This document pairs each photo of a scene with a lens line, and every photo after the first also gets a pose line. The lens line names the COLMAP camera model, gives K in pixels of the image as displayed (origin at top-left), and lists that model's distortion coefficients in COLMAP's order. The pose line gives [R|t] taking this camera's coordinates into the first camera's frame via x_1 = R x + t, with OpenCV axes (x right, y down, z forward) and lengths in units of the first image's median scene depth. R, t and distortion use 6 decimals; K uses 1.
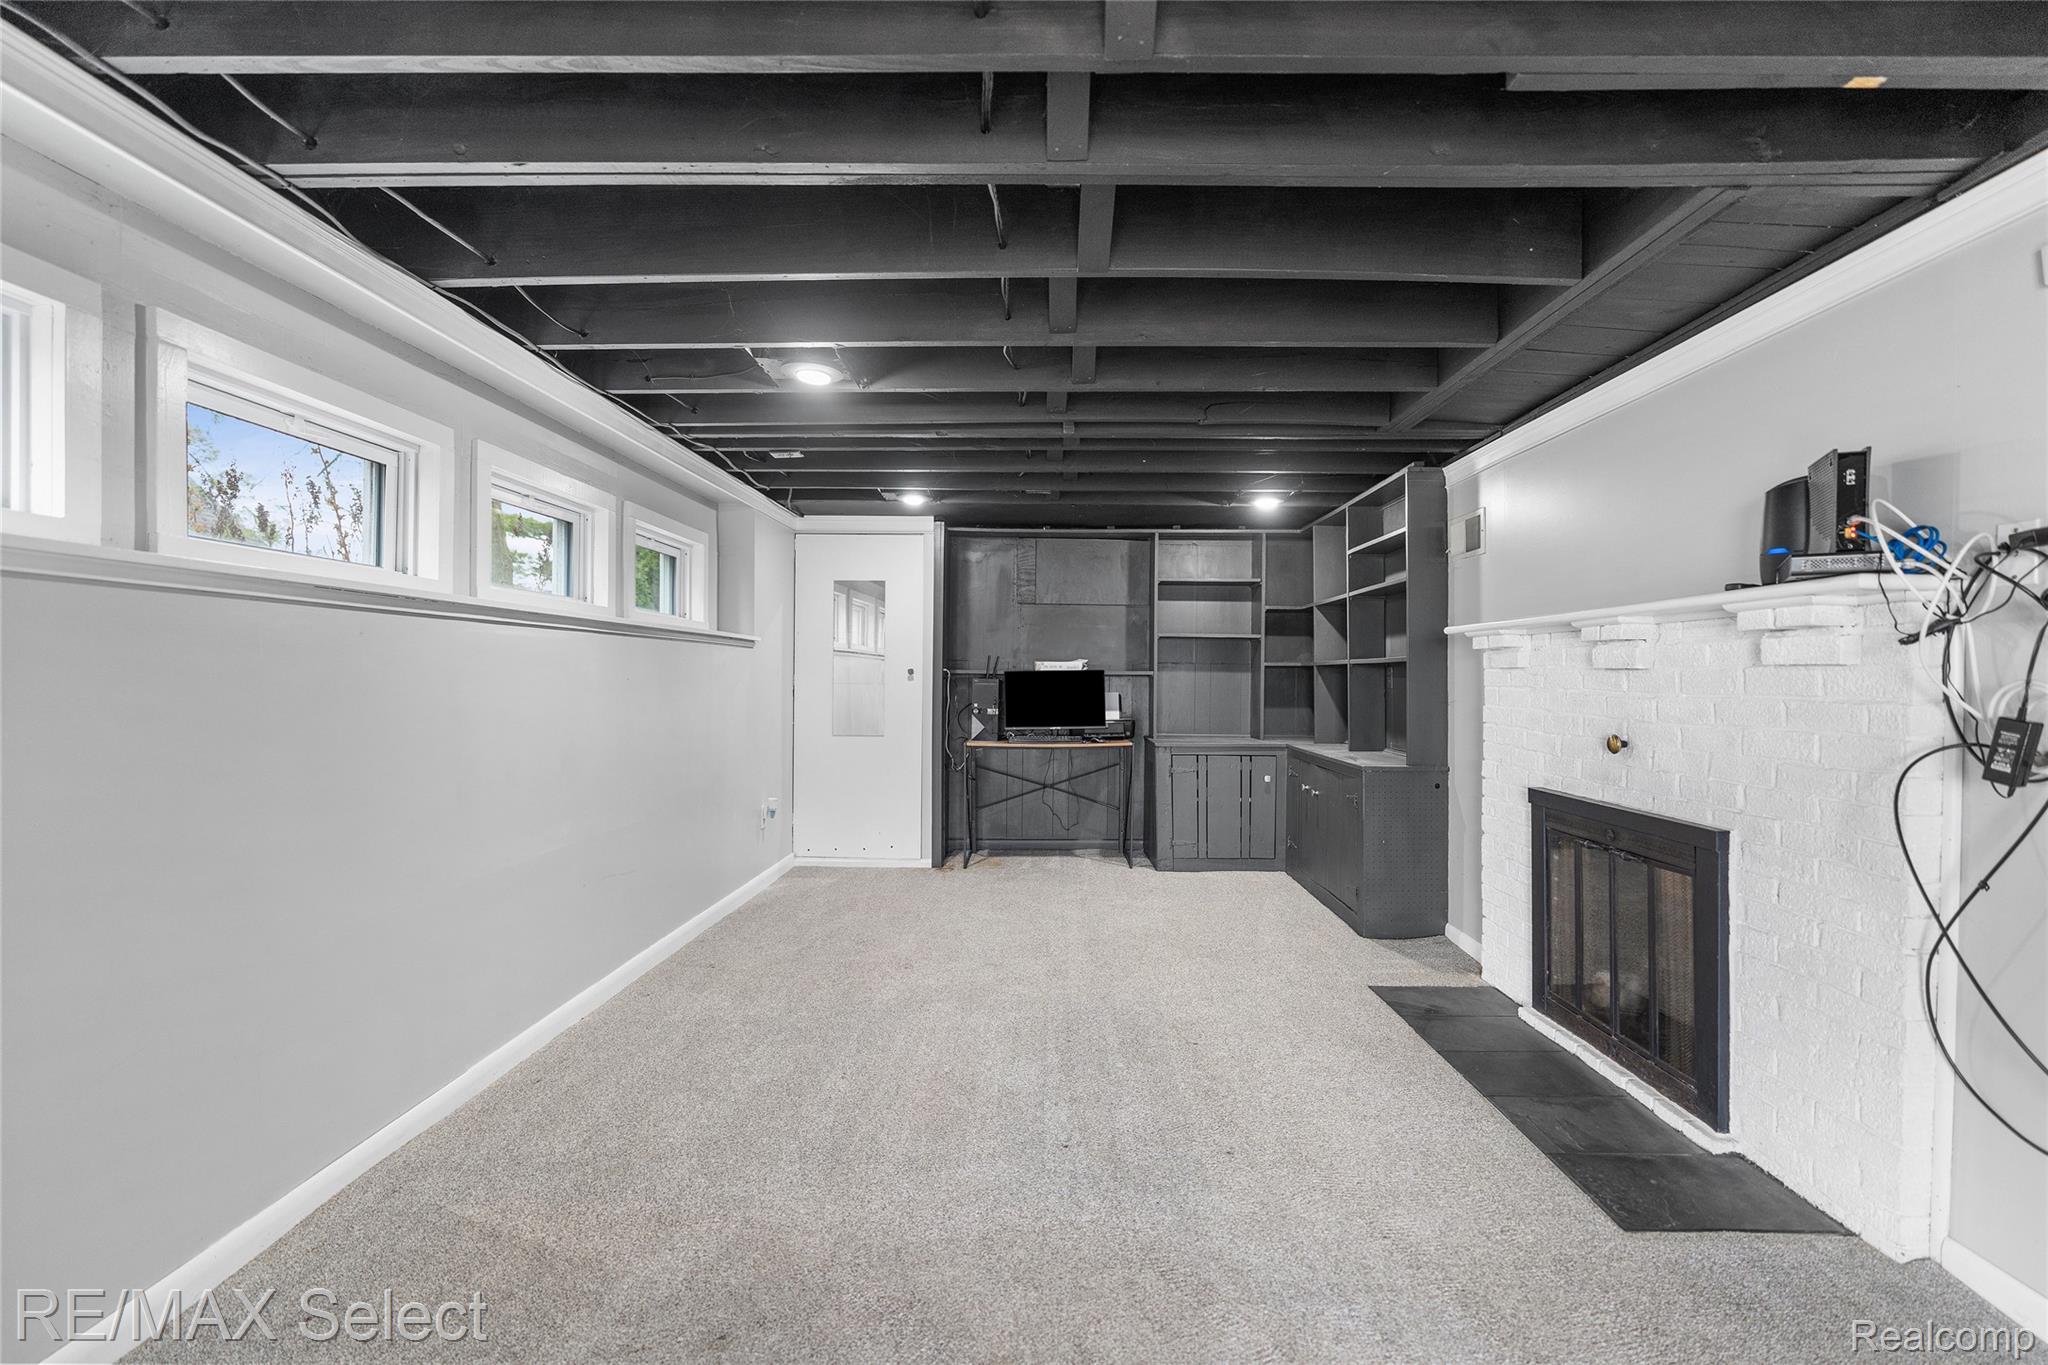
lens RADIAL K [[930.8, 0, 1033.1], [0, 930.8, 676.4], [0, 0, 1]] dist [0.000411, -0.000437]
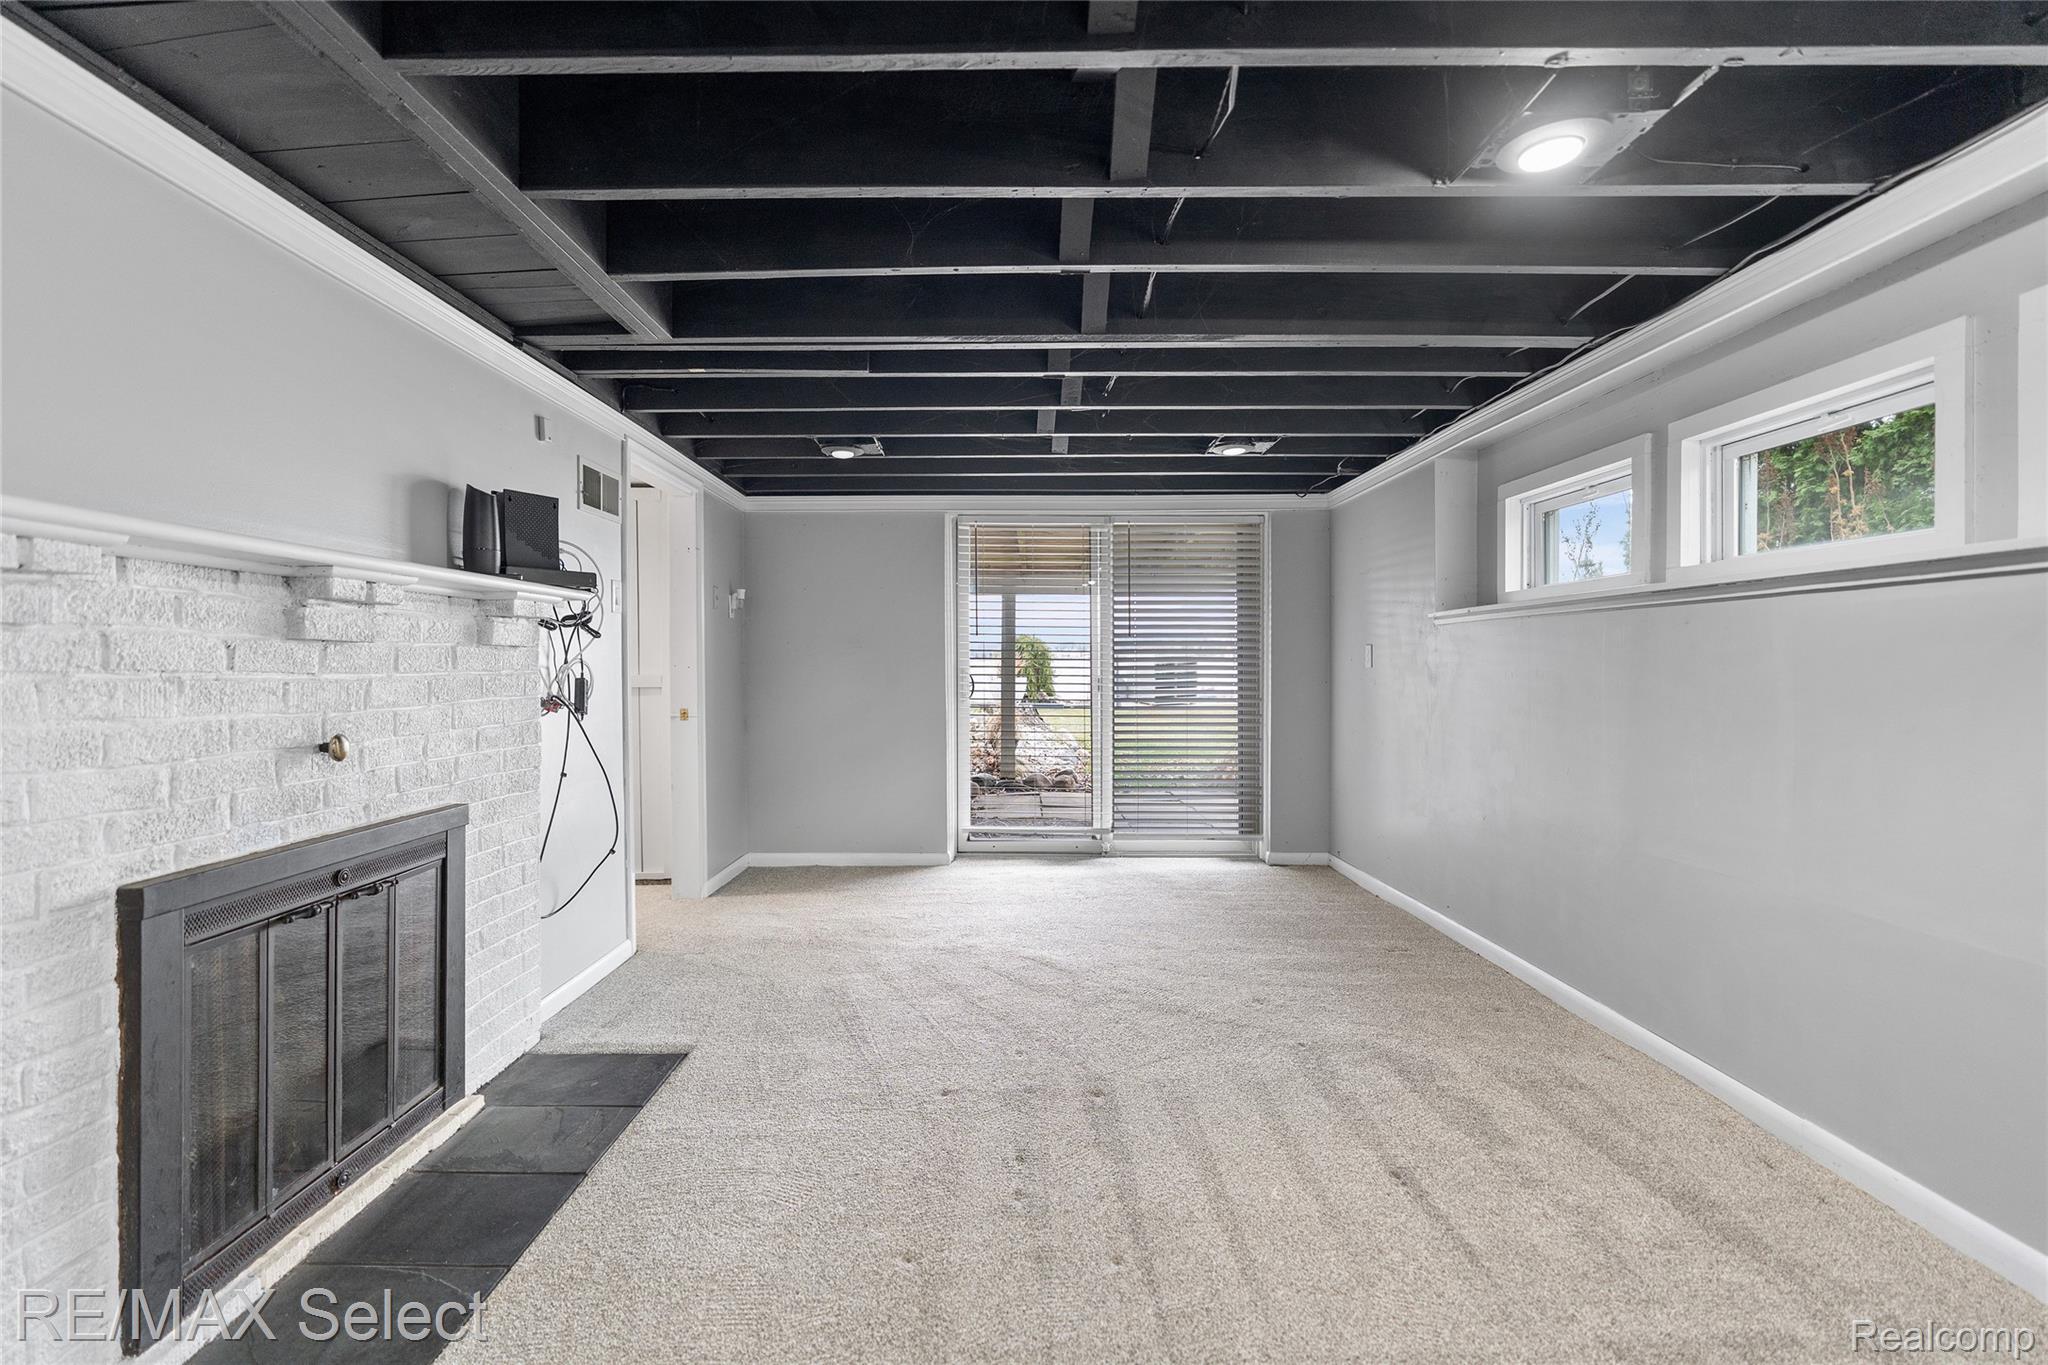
lens RADIAL K [[930.8, 0, 1015.5], [0, 930.8, 672.3], [0, 0, 1]] dist [0.000411, -0.000437]
pose [[-0.999673, -0.004466, -0.025165, 0.139973], [-0.004616, 0.999972, 0.005930, 0.010348], [0.025138, 0.006044, -0.999666, 1.856800]]
